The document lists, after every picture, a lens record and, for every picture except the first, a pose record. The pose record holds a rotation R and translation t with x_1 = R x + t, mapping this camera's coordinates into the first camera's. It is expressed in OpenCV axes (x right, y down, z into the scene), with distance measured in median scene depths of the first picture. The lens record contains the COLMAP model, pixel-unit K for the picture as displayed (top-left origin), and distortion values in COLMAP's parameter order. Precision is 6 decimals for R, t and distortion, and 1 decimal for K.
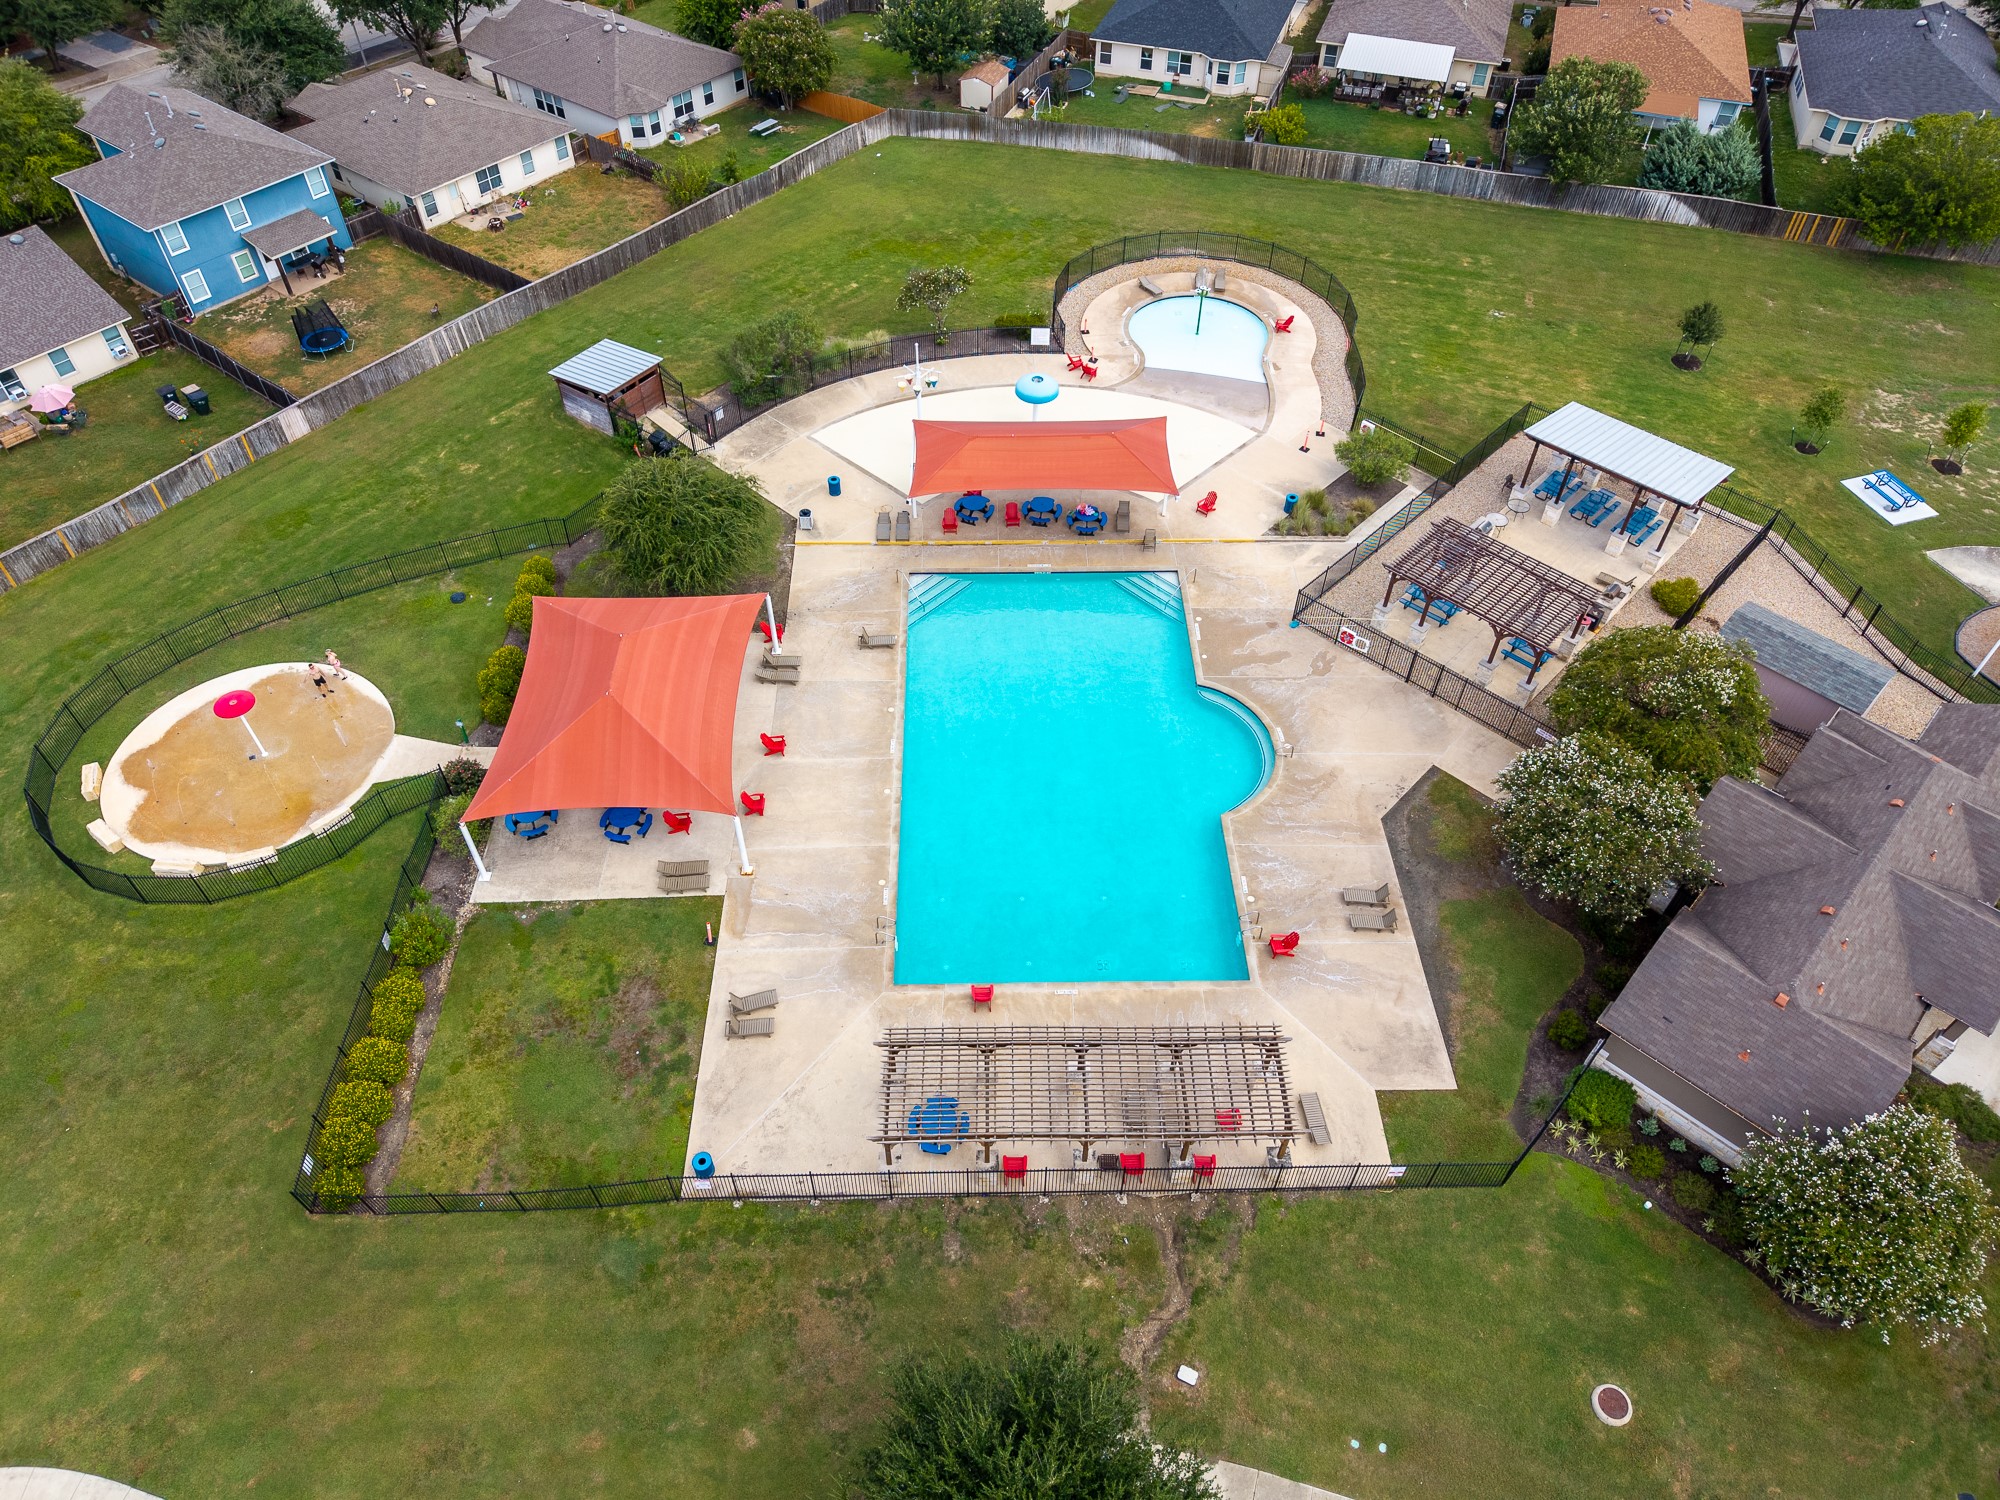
lens RADIAL K [[1333.7, 0, 1000.0], [0, 1333.7, 750.0], [0, 0, 1]] dist [0.003868, -0.001055]
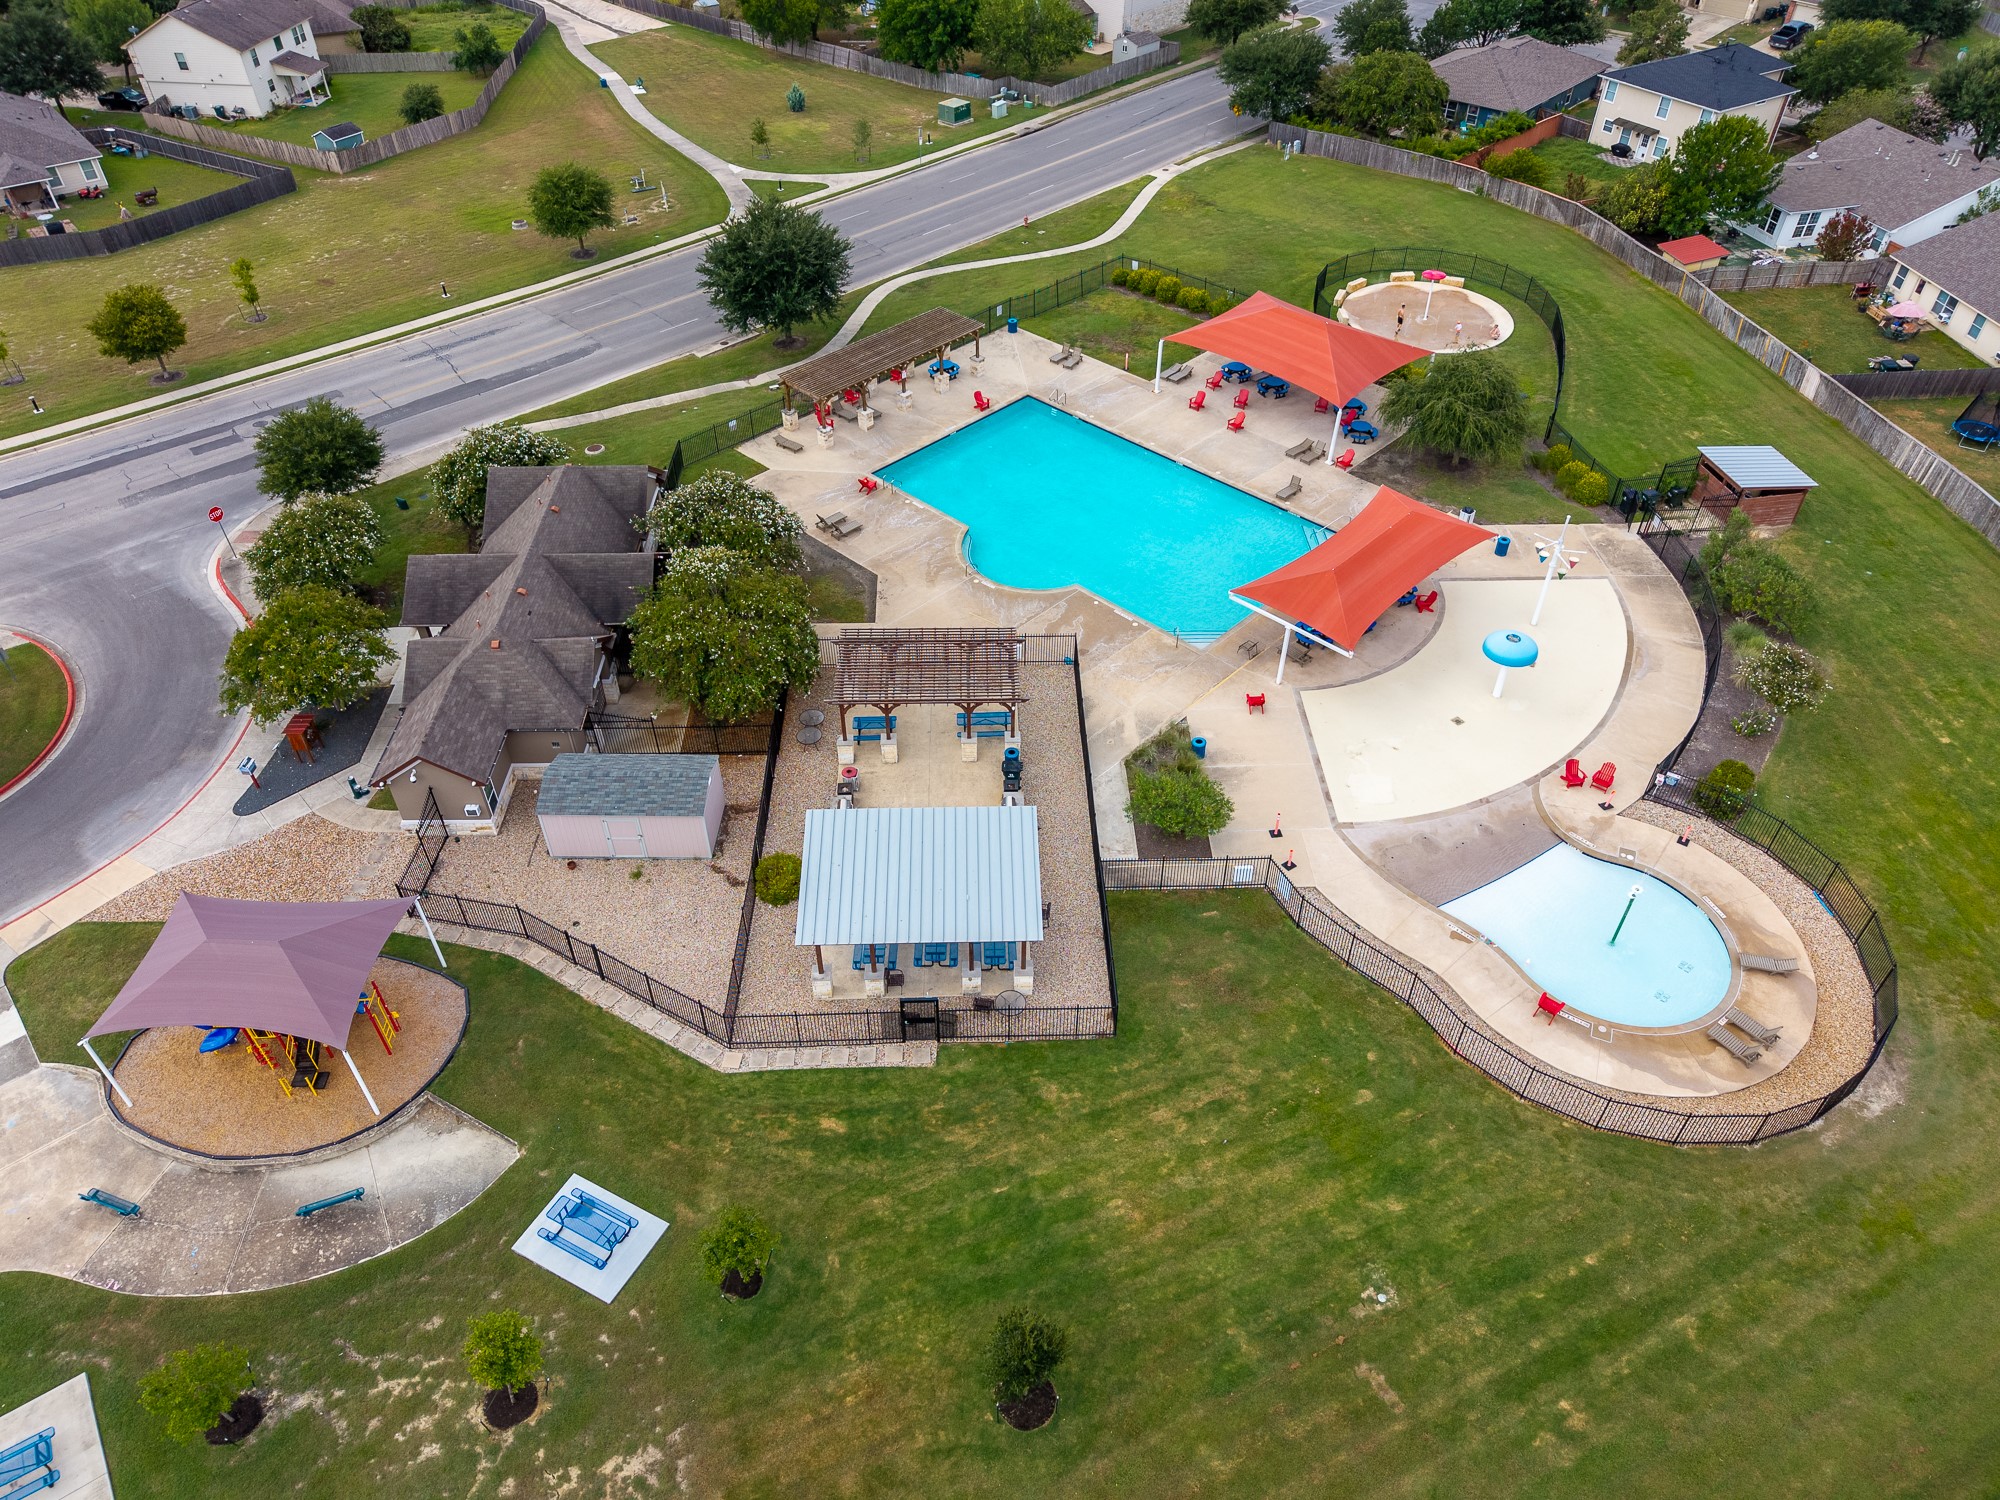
lens RADIAL K [[1333.7, 0, 1000.0], [0, 1333.7, 750.0], [0, 0, 1]] dist [0.003868, -0.001055]
pose [[-0.708147, 0.465262, -0.531093, 0.920683], [-0.522060, 0.161403, 0.837498, -1.004916], [0.475376, 0.870334, 0.128597, 1.005075]]
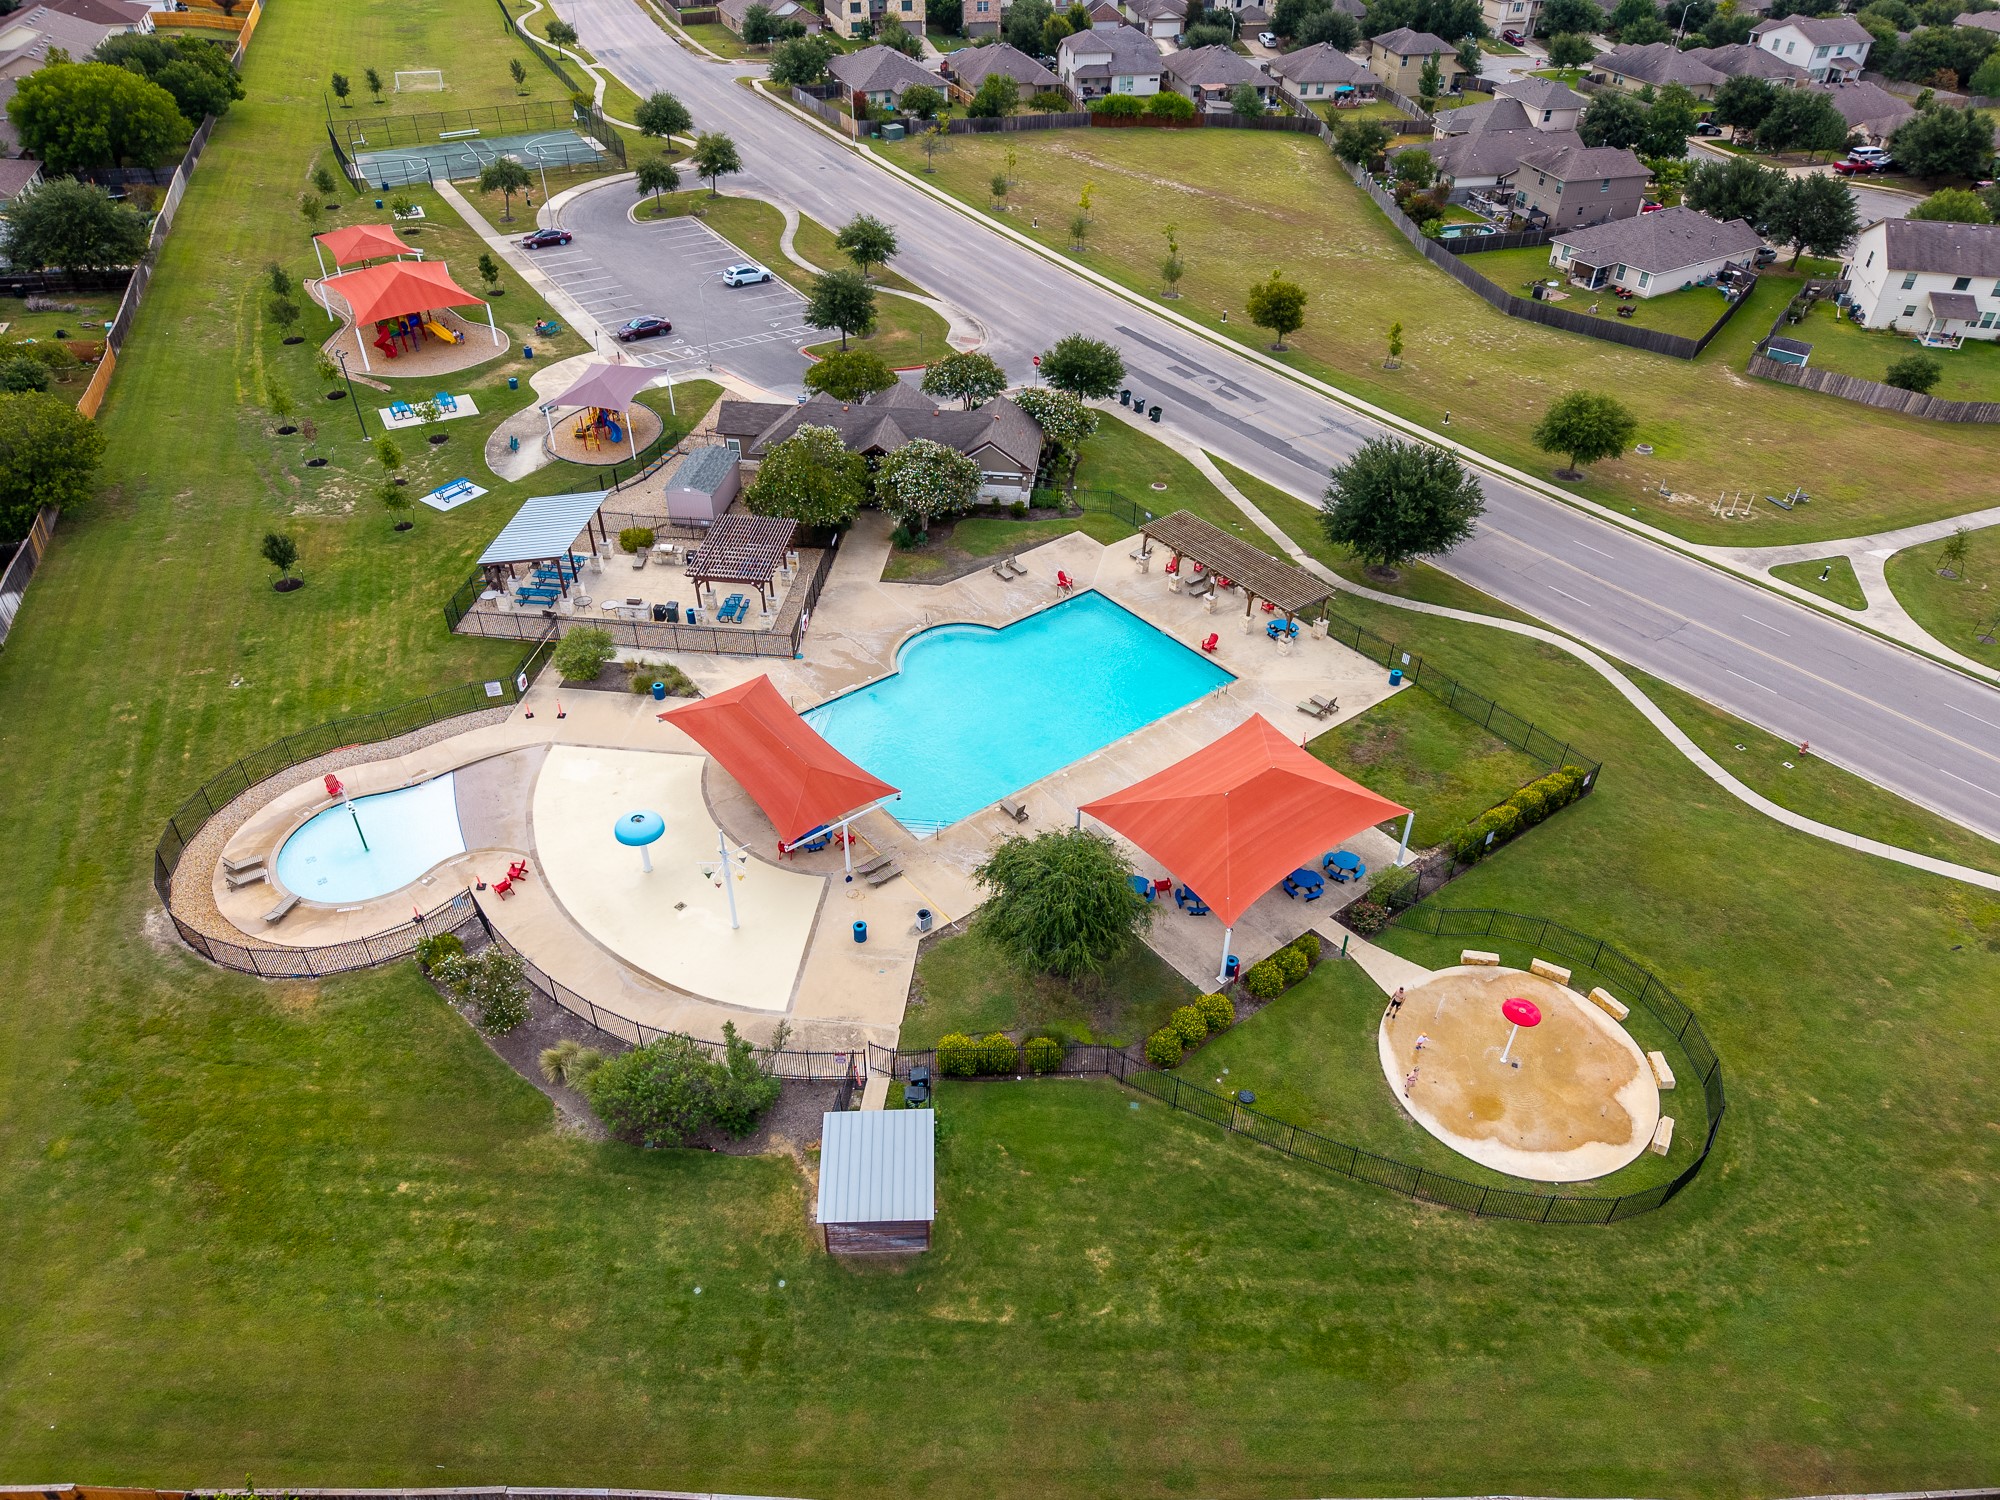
lens RADIAL K [[1347.5, 0, 1001.0], [0, 1347.5, 750.2], [0, 0, 1]] dist [0.018108, -0.002699]
pose [[-0.605879, -0.499723, 0.619022, -0.842859], [0.572195, 0.266868, 0.775483, -1.085570], [-0.552724, 0.824050, 0.124249, 0.891946]]
